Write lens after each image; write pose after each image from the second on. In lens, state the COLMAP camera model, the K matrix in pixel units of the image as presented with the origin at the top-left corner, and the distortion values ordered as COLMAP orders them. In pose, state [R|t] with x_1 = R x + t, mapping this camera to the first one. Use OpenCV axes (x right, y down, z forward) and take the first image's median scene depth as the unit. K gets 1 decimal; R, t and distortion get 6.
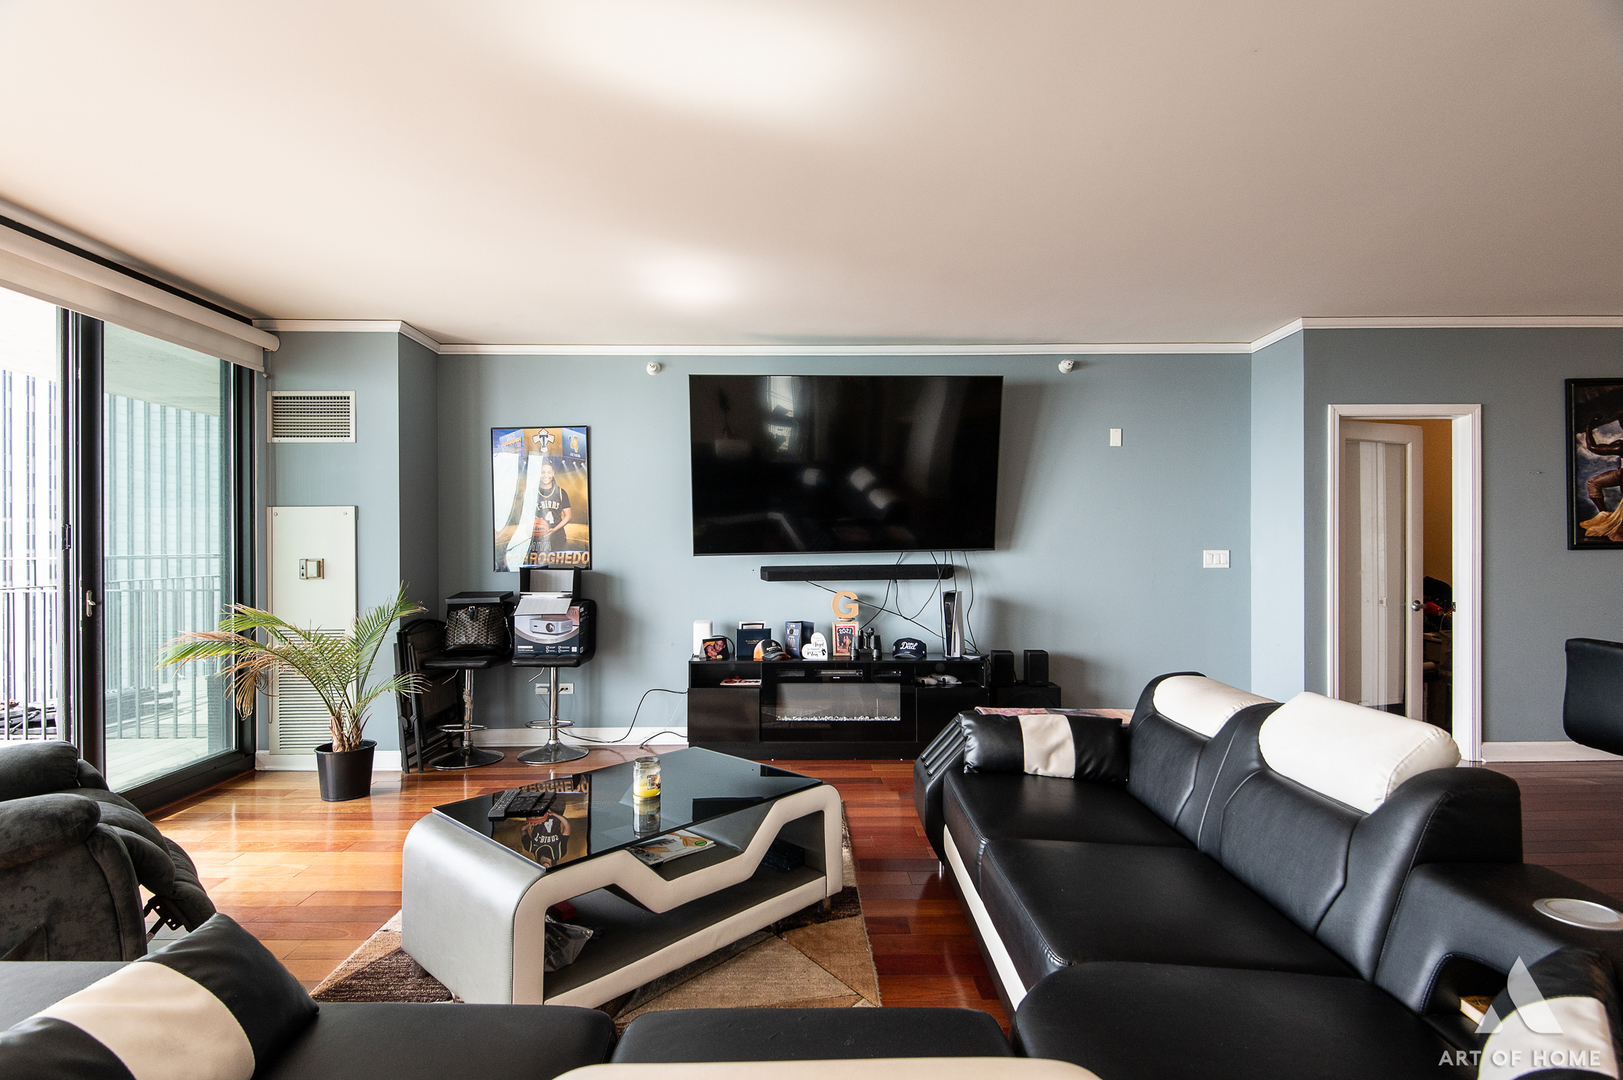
lens RADIAL K [[809.4, 0, 810.7], [0, 809.4, 547.7], [0, 0, 1]] dist [0.002121, -0.000629]
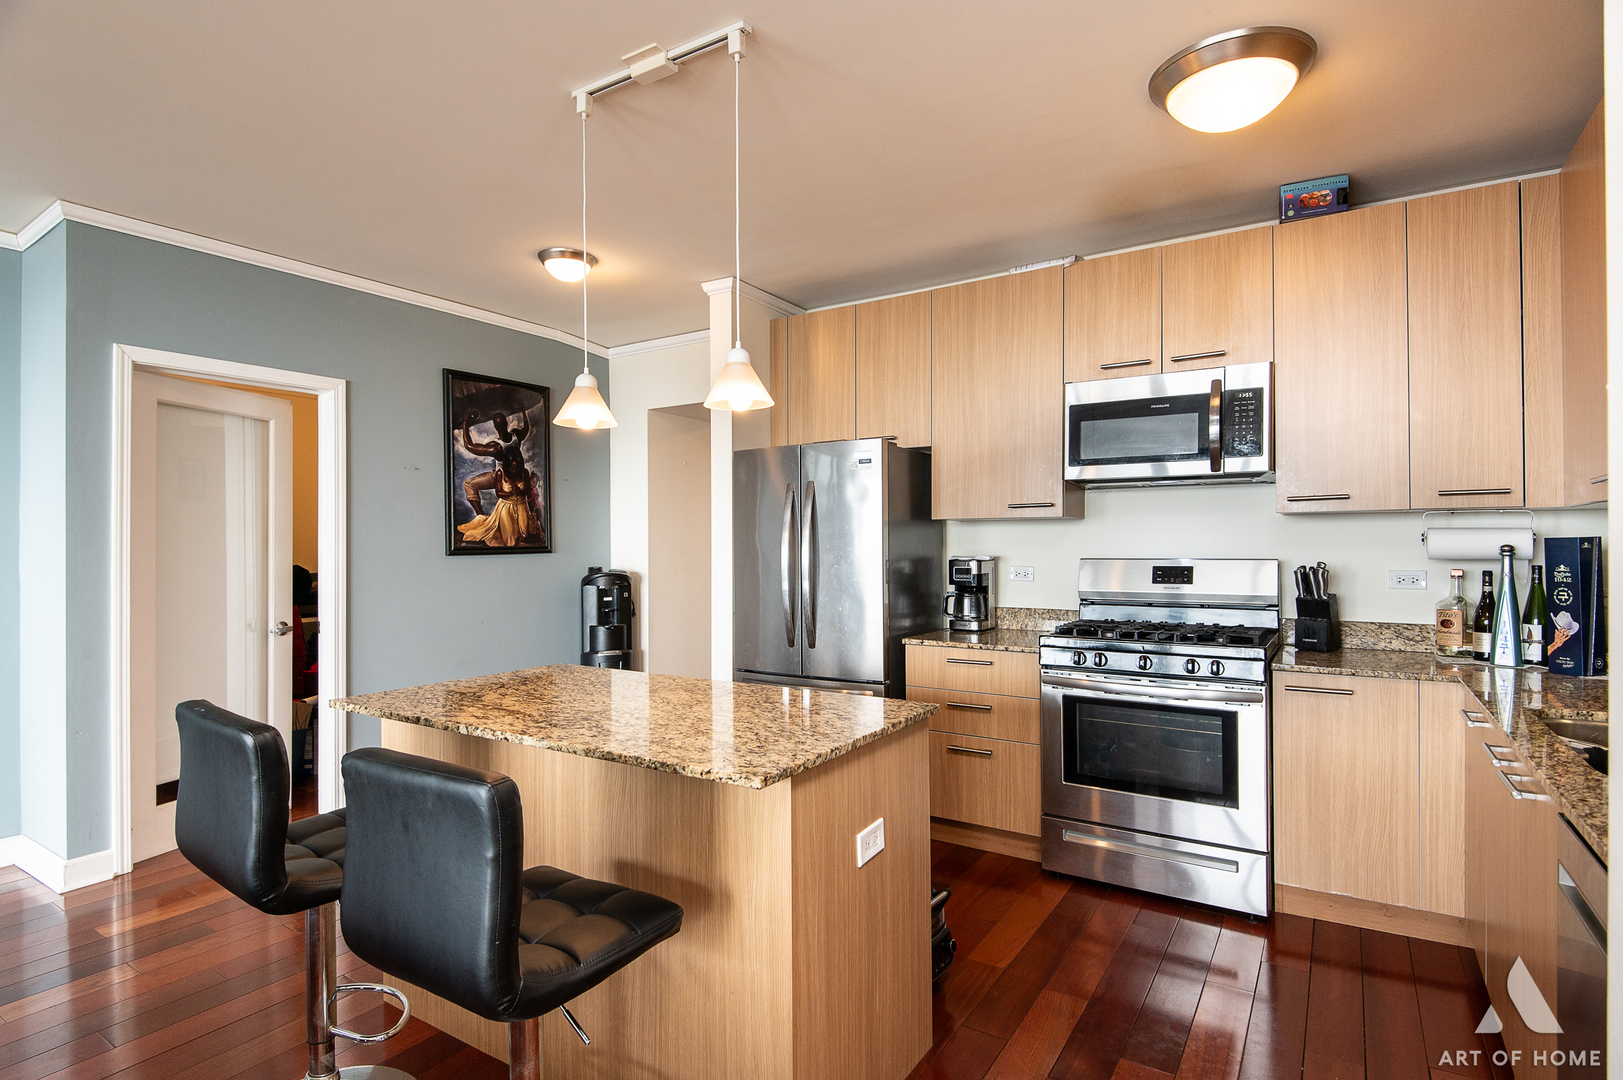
lens RADIAL K [[825.6, 0, 808.9], [0, 825.6, 546.7], [0, 0, 1]] dist [0.005377, -0.001118]
pose [[0.567012, -0.000050, 0.823710, 0.399708], [0.004660, 0.999984, -0.003147, -0.002704], [-0.823696, 0.005622, 0.567003, 0.135446]]
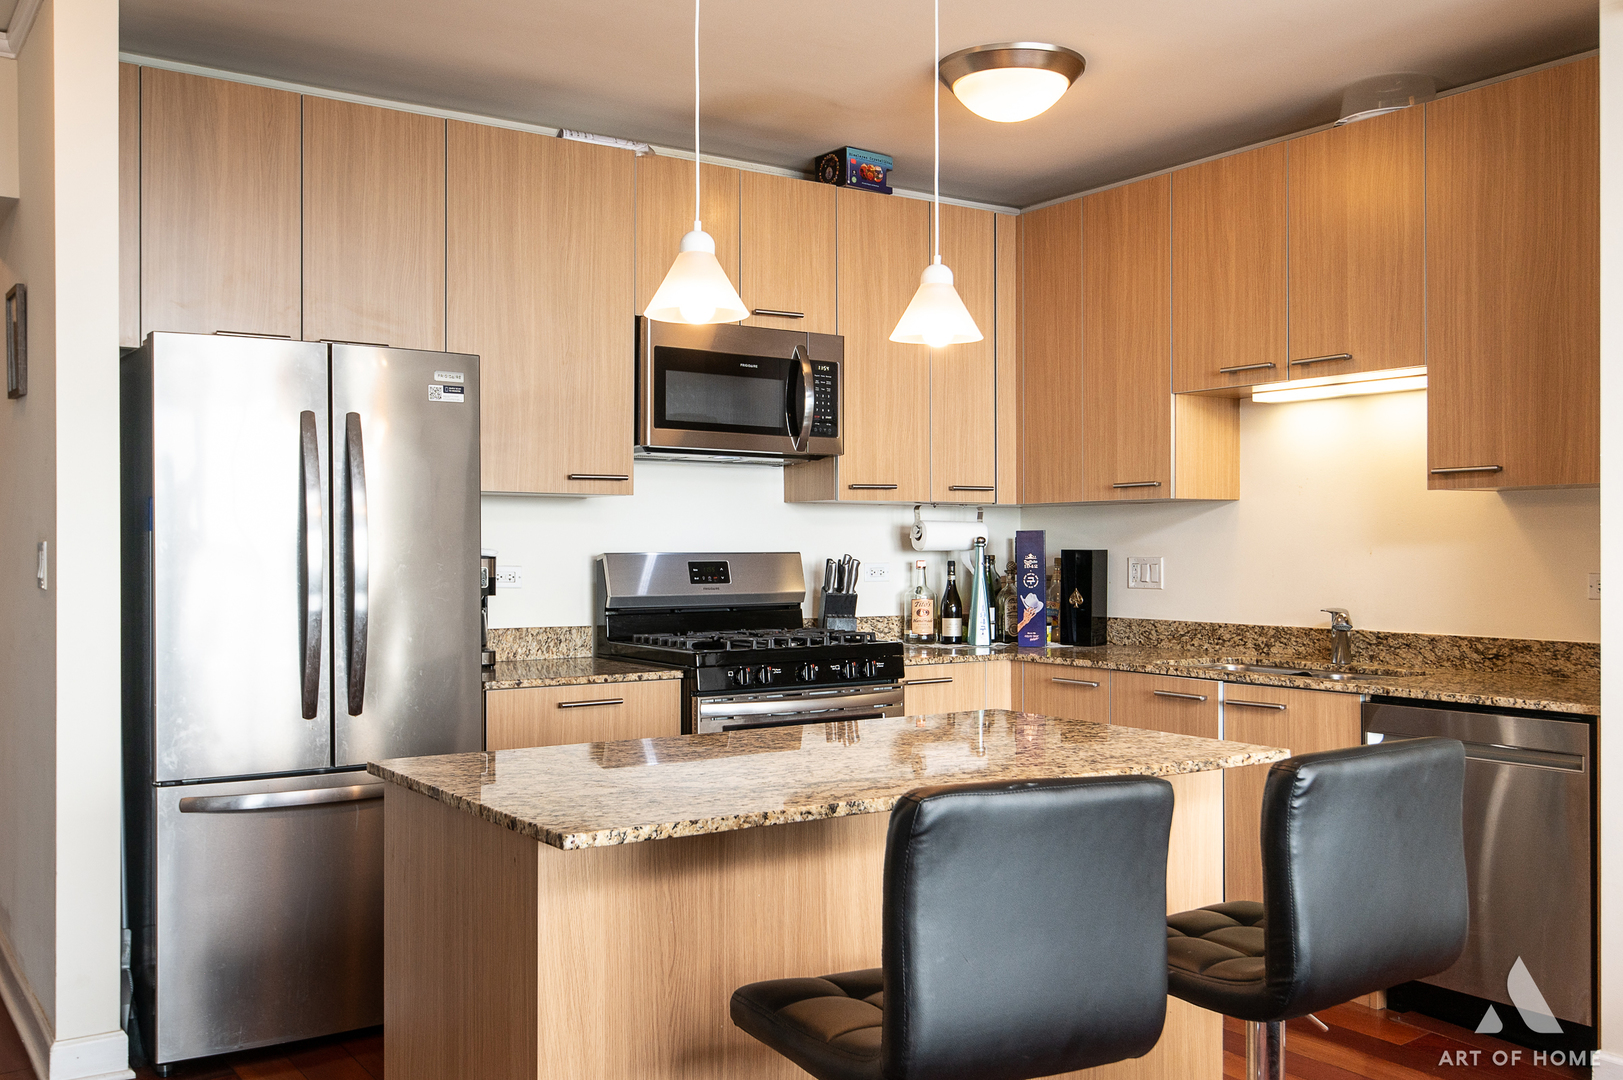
lens RADIAL K [[1466.1, 0, 814.7], [0, 1466.1, 542.5], [0, 0, 1]] dist [0.019301, -0.017482]
pose [[-0.546549, 0.004133, 0.837417, 0.267660], [0.003981, 0.999989, -0.002337, 0.003011], [-0.837418, 0.002056, -0.546559, 0.798860]]
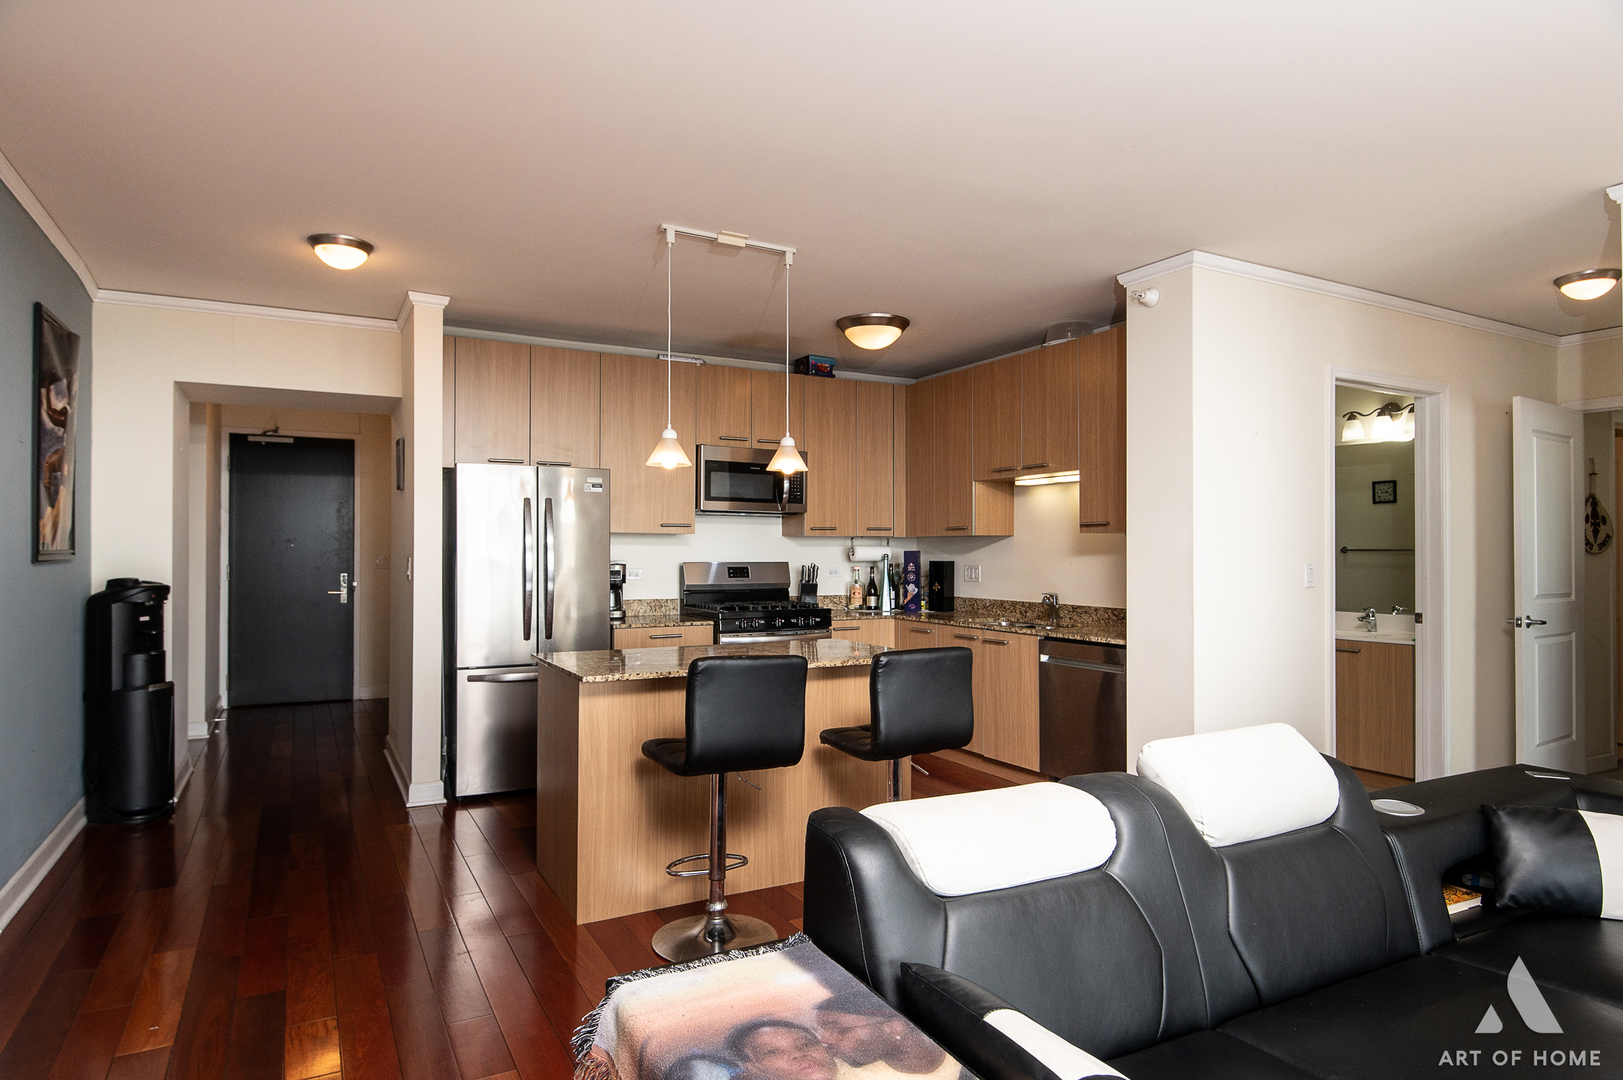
lens RADIAL K [[927.2, 0, 819.3], [0, 927.2, 542.5], [0, 0, 1]] dist [0.021239, 0.000347]
pose [[-0.466120, 0.009195, 0.884674, -0.023793], [0.000757, 0.999950, -0.009994, -0.007174], [-0.884721, -0.003989, -0.466104, 0.797709]]
